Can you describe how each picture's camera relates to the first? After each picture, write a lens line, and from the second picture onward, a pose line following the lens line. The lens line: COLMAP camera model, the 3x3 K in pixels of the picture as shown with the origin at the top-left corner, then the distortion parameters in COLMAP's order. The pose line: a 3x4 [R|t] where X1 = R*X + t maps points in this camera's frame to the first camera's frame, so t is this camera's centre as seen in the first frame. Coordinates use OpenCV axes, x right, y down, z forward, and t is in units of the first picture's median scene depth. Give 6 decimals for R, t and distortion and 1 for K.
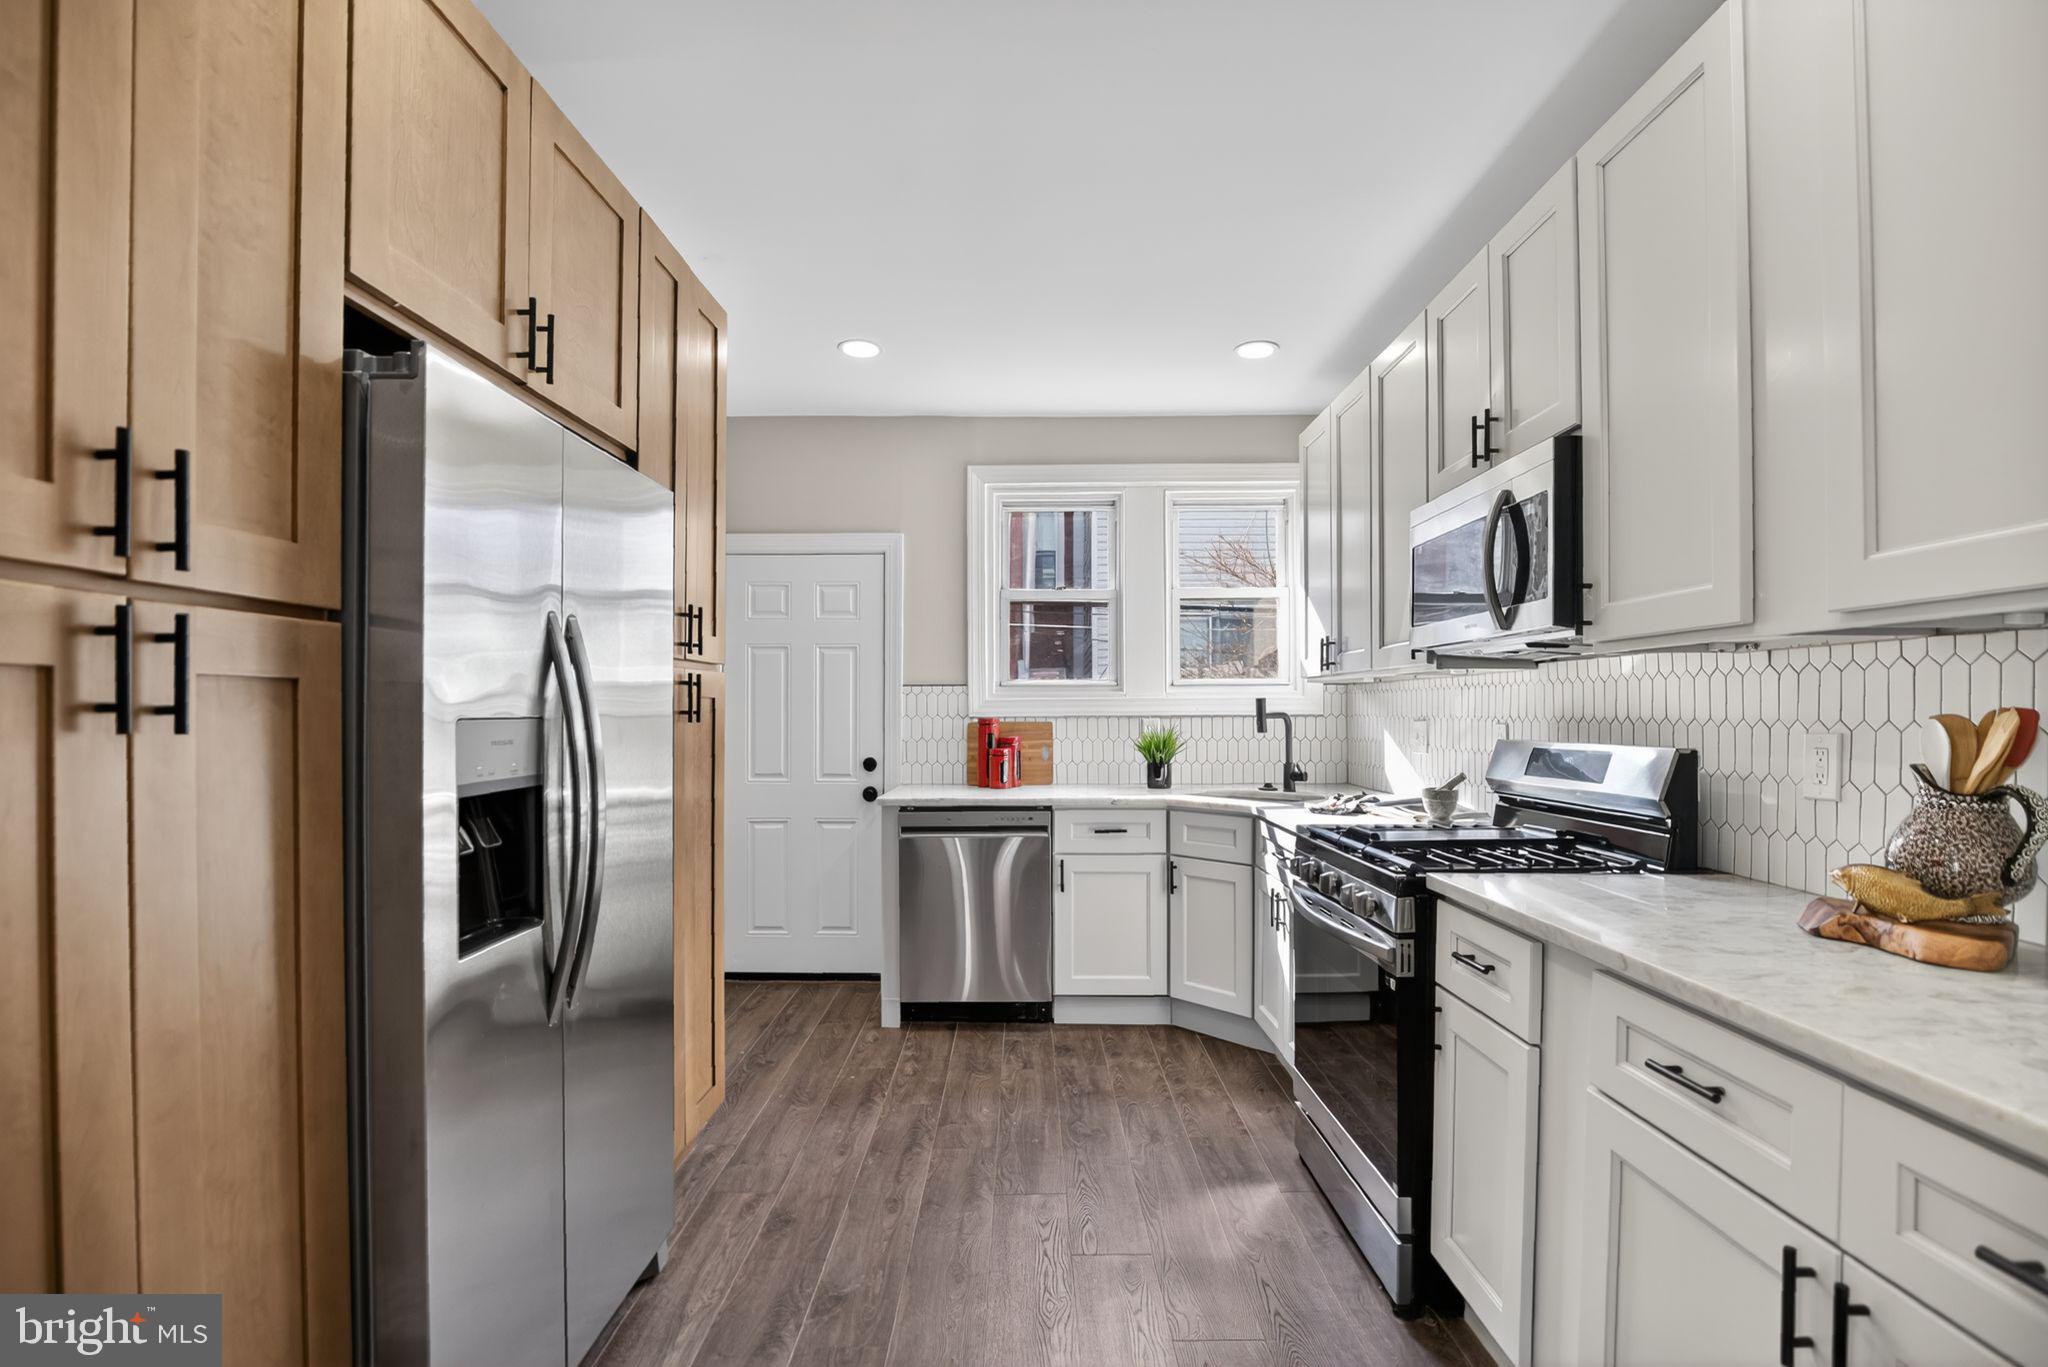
lens RADIAL K [[963.3, 0, 1028.9], [0, 963.3, 717.5], [0, 0, 1]] dist [-0.032894, 0.001131]
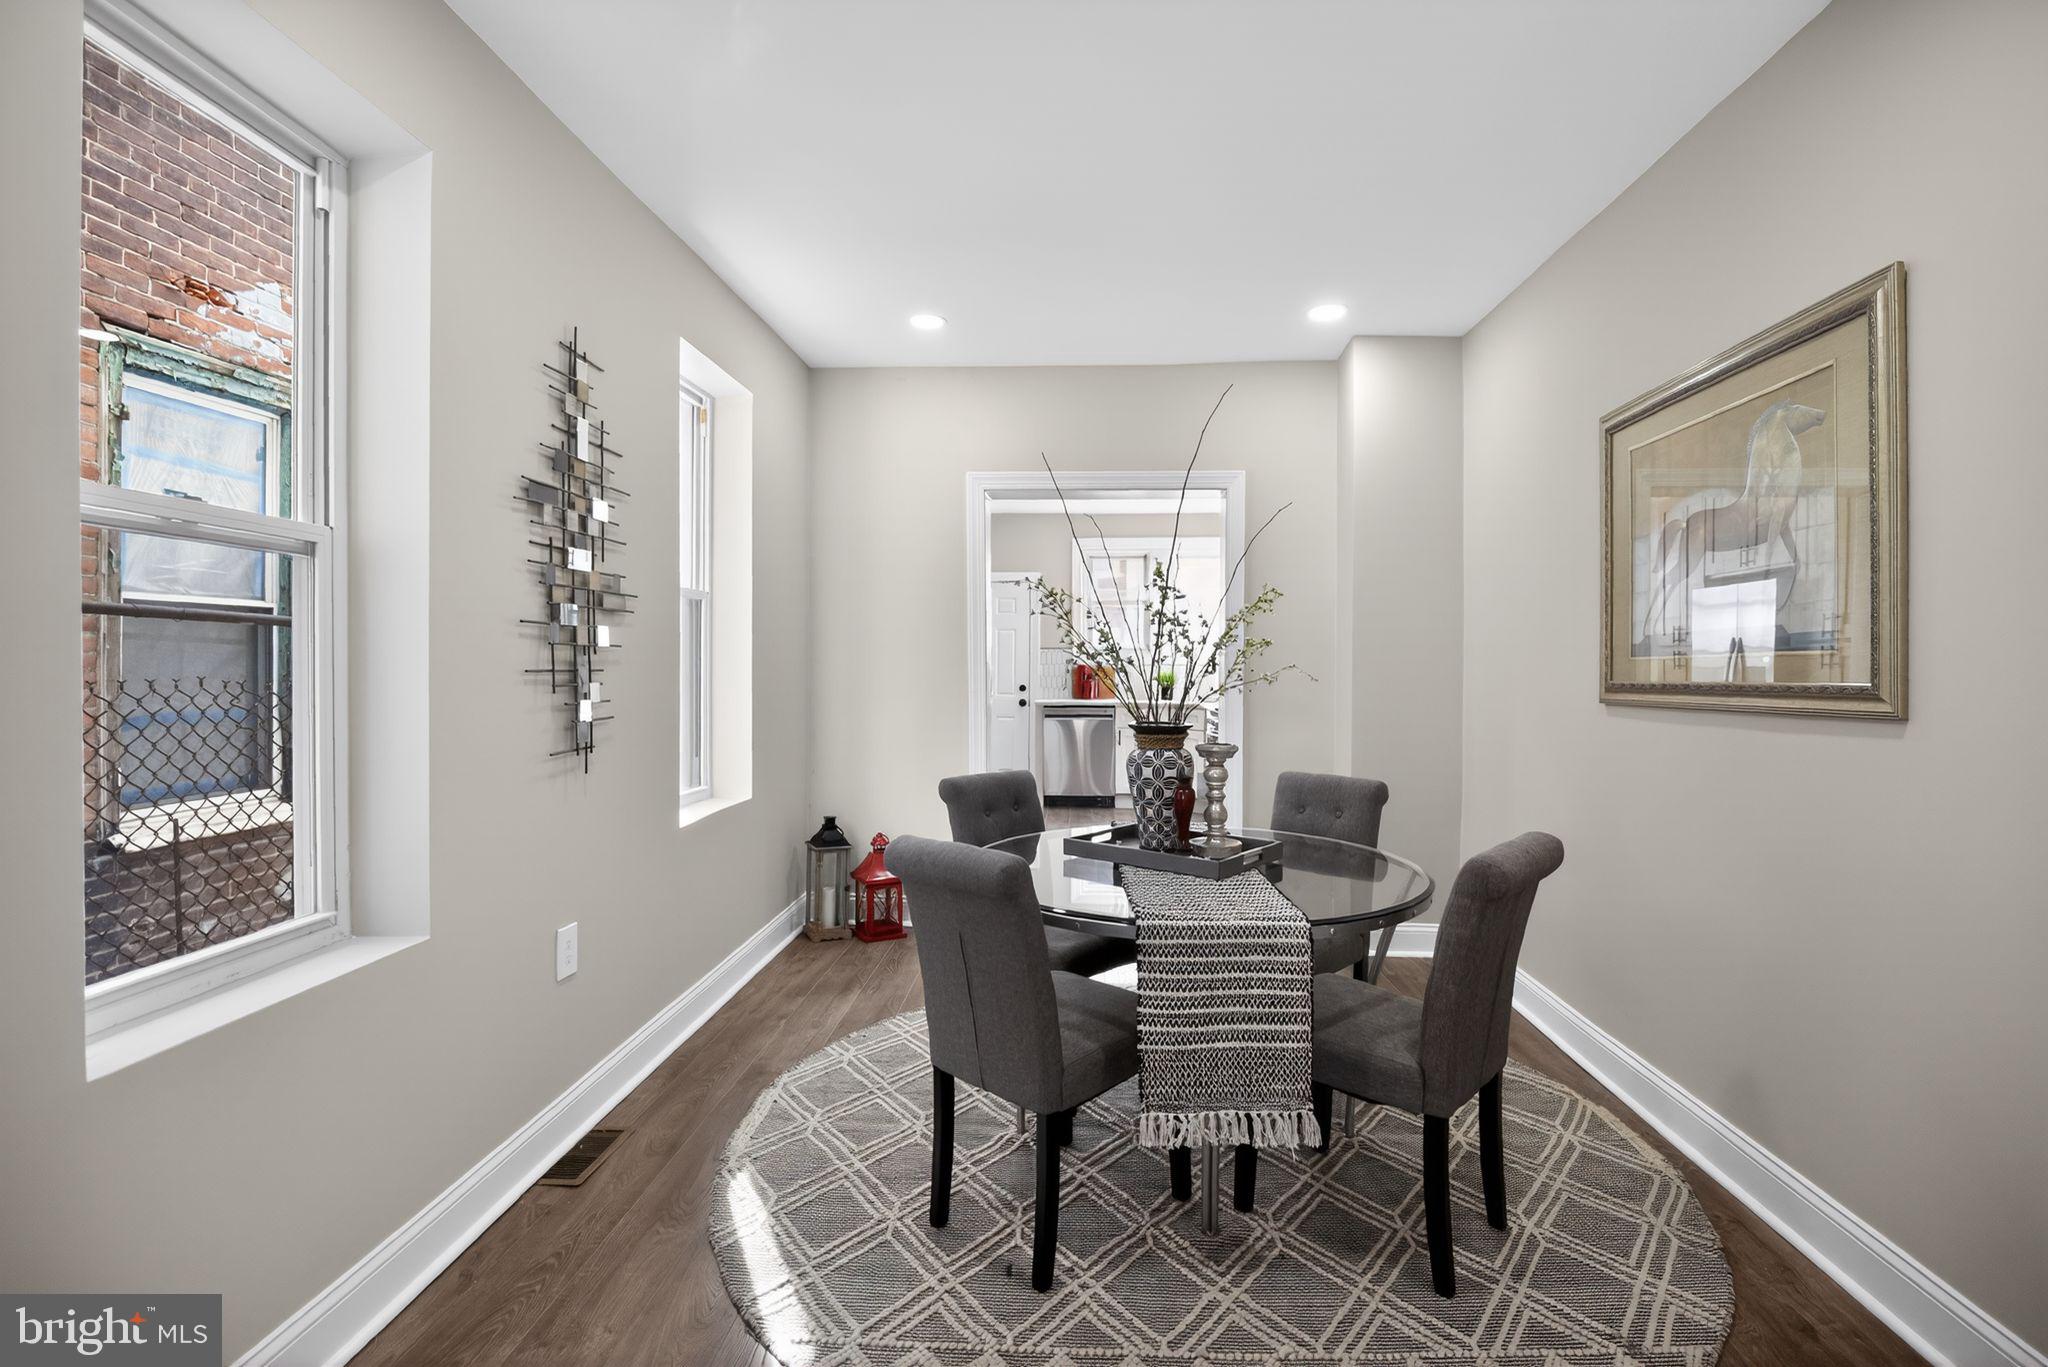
lens RADIAL K [[944.9, 0, 1033.6], [0, 944.9, 688.5], [0, 0, 1]] dist [-0.024798, -0.000201]
pose [[0.998814, 0.004665, -0.048469, -0.055895], [-0.003596, 0.999749, 0.022111, 0.007407], [0.048560, -0.021911, 0.998580, -1.144102]]
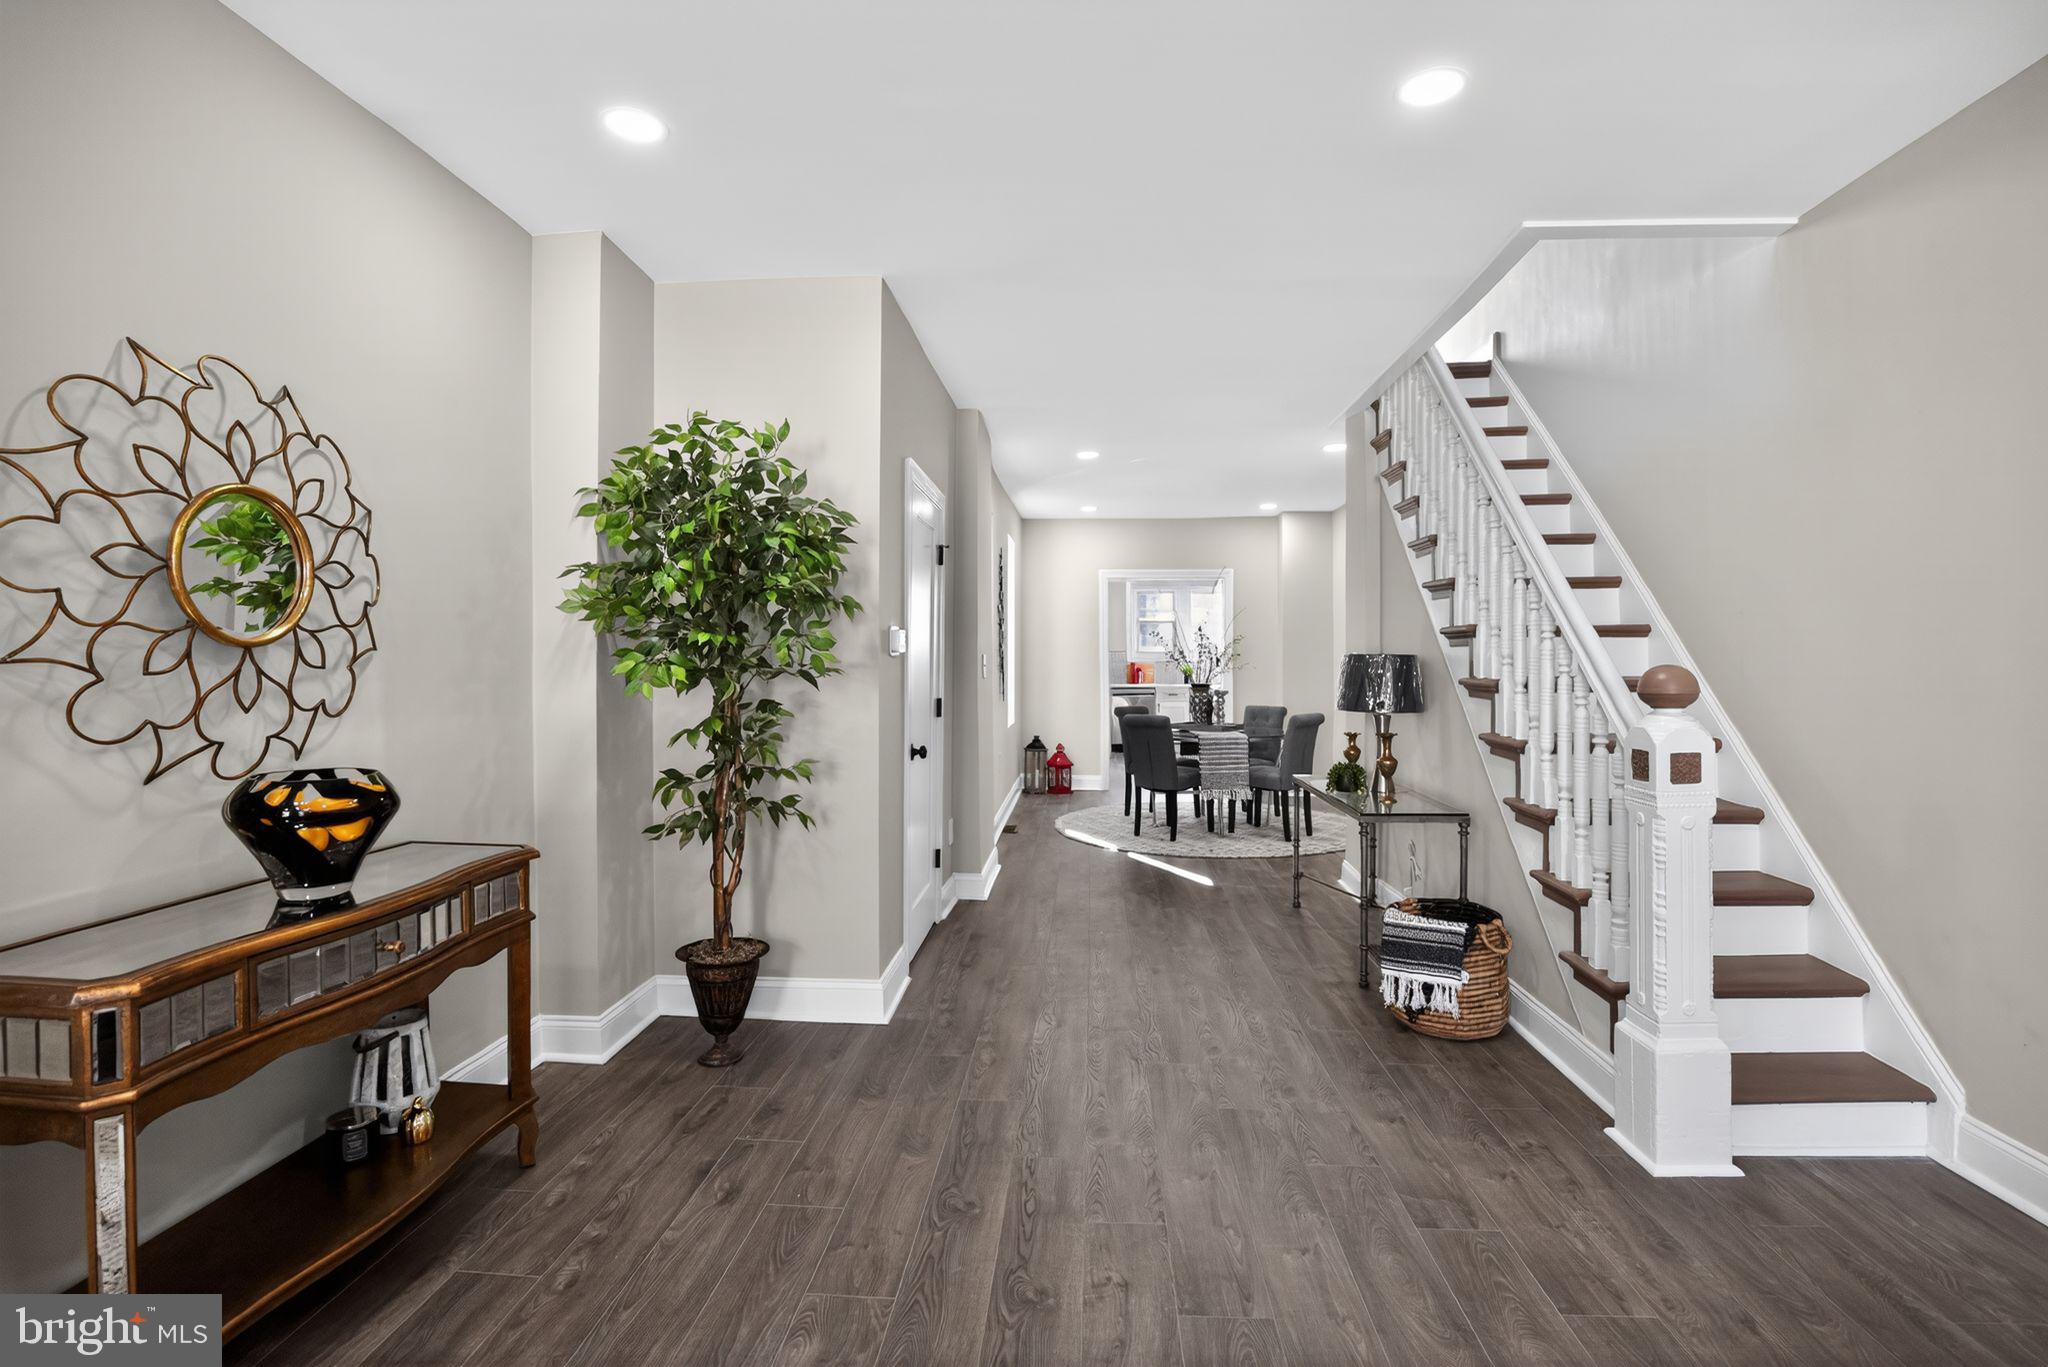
lens RADIAL K [[945.5, 0, 1034.0], [0, 945.5, 663.3], [0, 0, 1]] dist [-0.033732, 0.000538]
pose [[0.998877, -0.001176, -0.047369, -0.253296], [0.001153, 0.999999, -0.000512, 0.006829], [0.047370, 0.000457, 0.998877, -2.445038]]
